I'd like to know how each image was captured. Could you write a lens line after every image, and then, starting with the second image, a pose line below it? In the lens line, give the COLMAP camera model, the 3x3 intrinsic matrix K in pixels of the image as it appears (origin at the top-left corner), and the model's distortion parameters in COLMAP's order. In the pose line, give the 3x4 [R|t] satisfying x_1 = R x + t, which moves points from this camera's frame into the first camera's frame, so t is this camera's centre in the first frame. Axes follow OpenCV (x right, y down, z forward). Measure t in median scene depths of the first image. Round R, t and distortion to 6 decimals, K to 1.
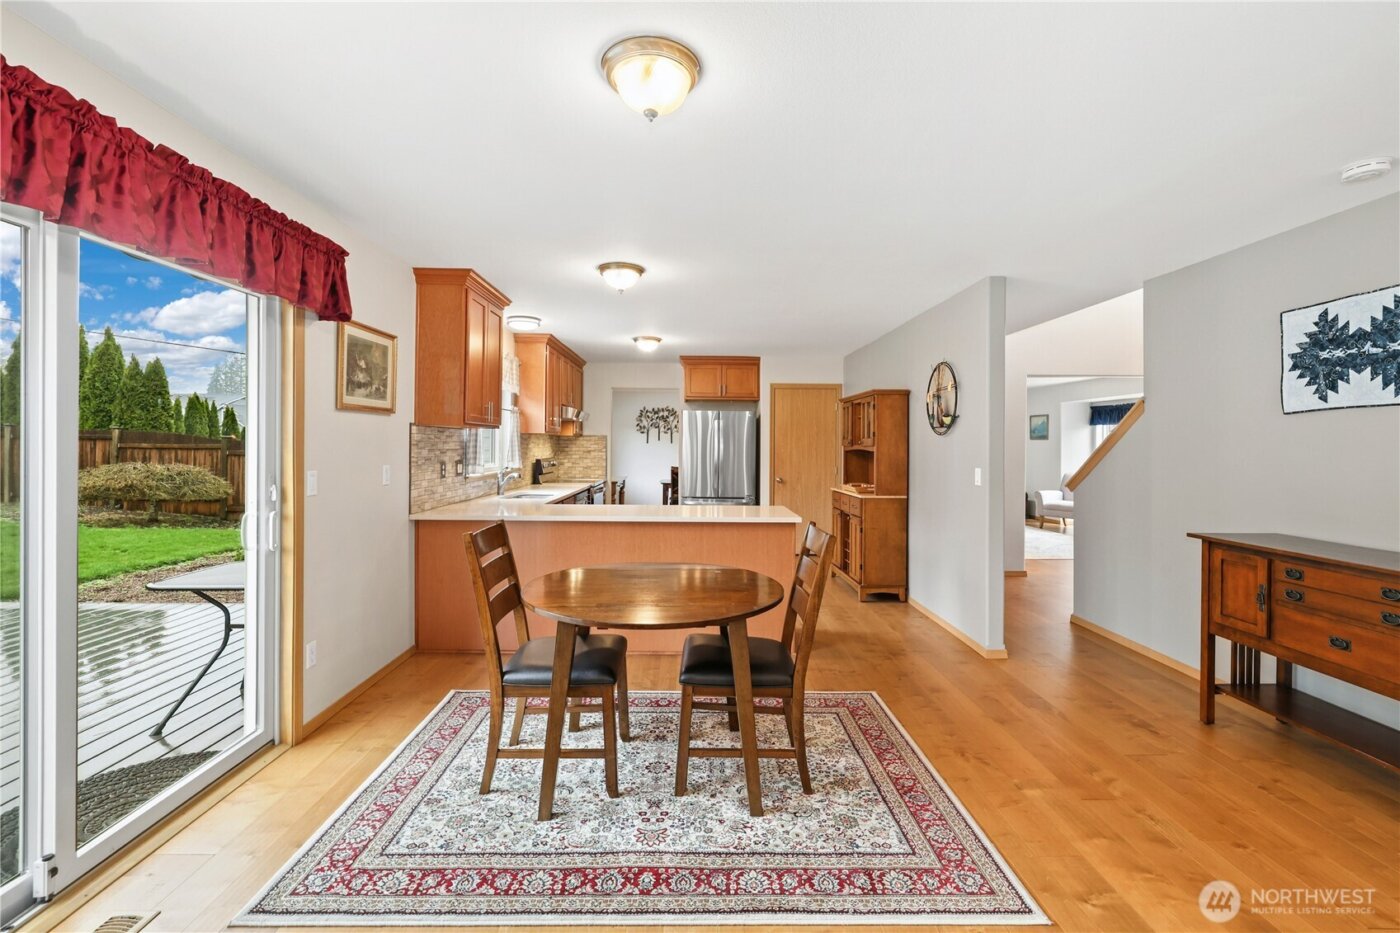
lens RADIAL K [[606.0, 0, 704.2], [0, 606.0, 445.6], [0, 0, 1]] dist [-0.002885, 0.000629]
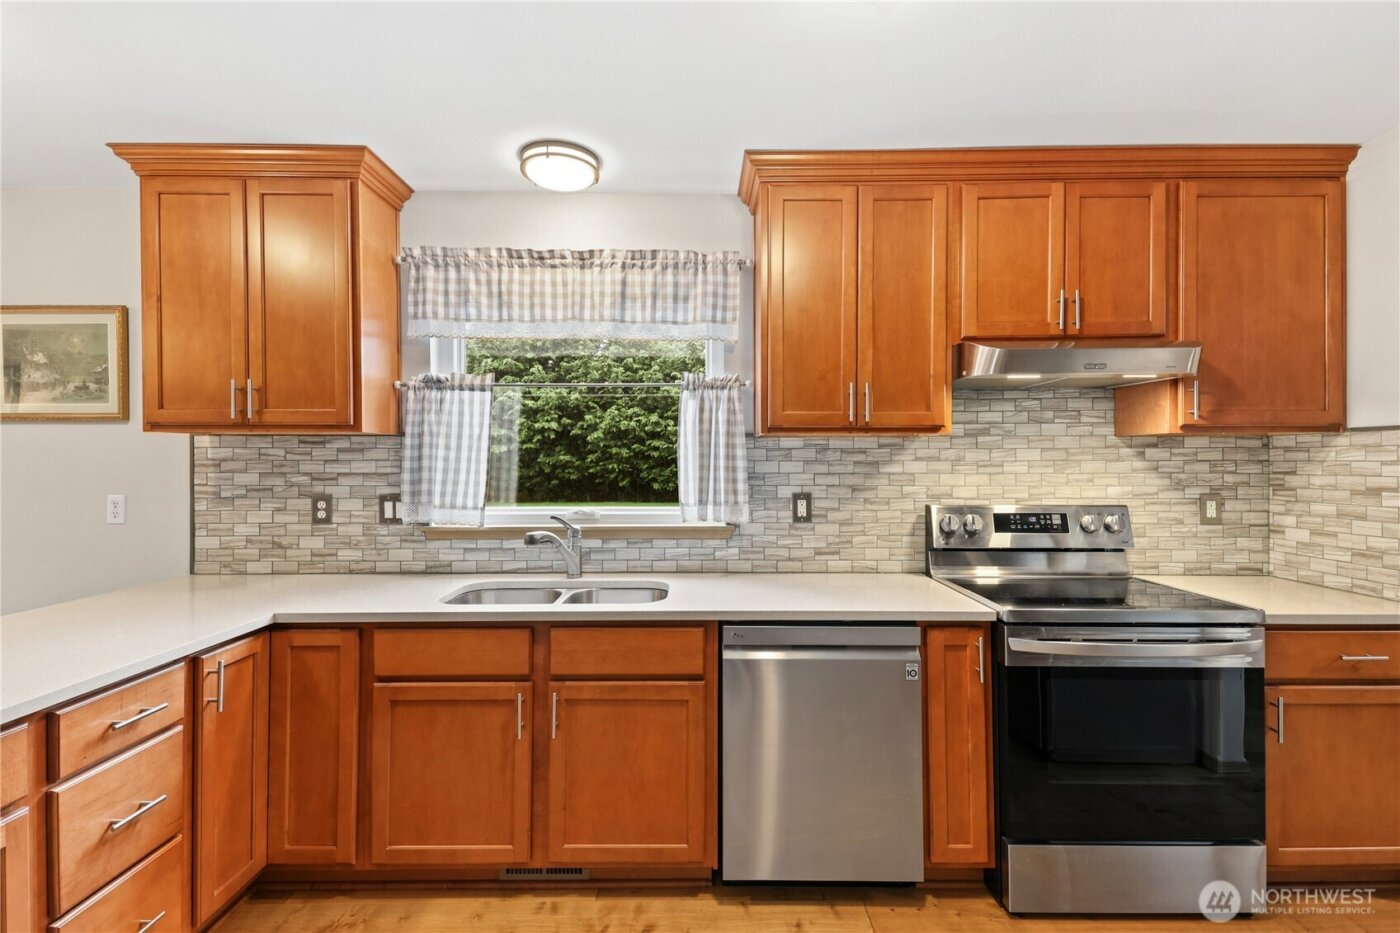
lens RADIAL K [[626.3, 0, 703.5], [0, 626.3, 460.6], [0, 0, 1]] dist [0.013673, -0.000299]
pose [[-0.022270, -0.010460, -0.999697, 0.195660], [-0.001056, 0.999945, -0.010439, -0.000246], [0.999751, 0.000823, -0.022280, 1.758618]]
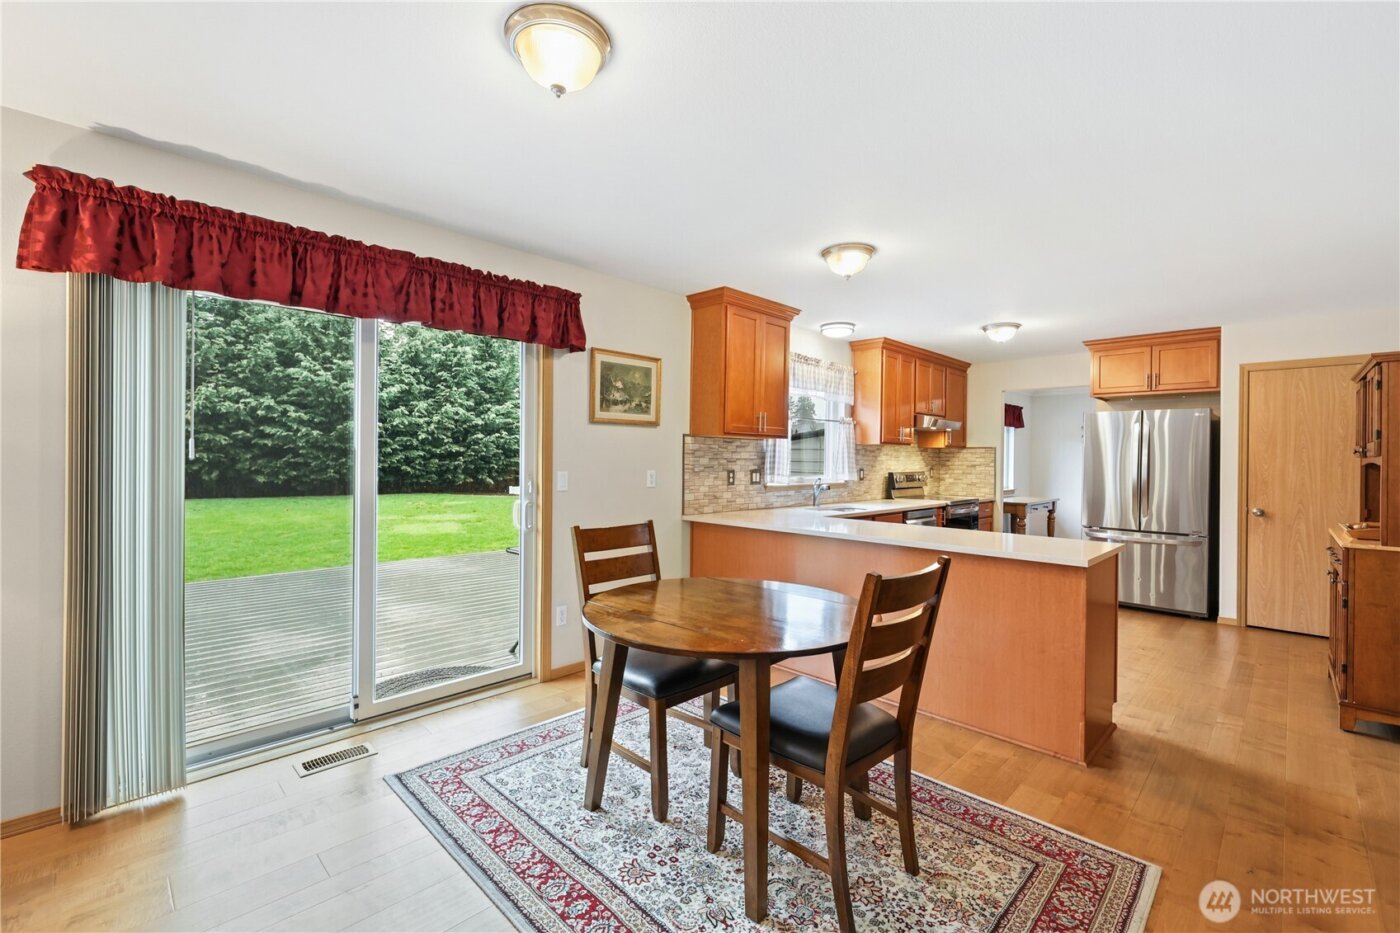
lens RADIAL K [[606.0, 0, 697.5], [0, 606.0, 463.0], [0, 0, 1]] dist [-0.002885, 0.000629]
pose [[0.694060, 0.005734, -0.719895, 0.389624], [-0.006460, 0.999978, 0.001736, 0.016221], [0.719889, 0.003445, 0.694081, 0.267033]]
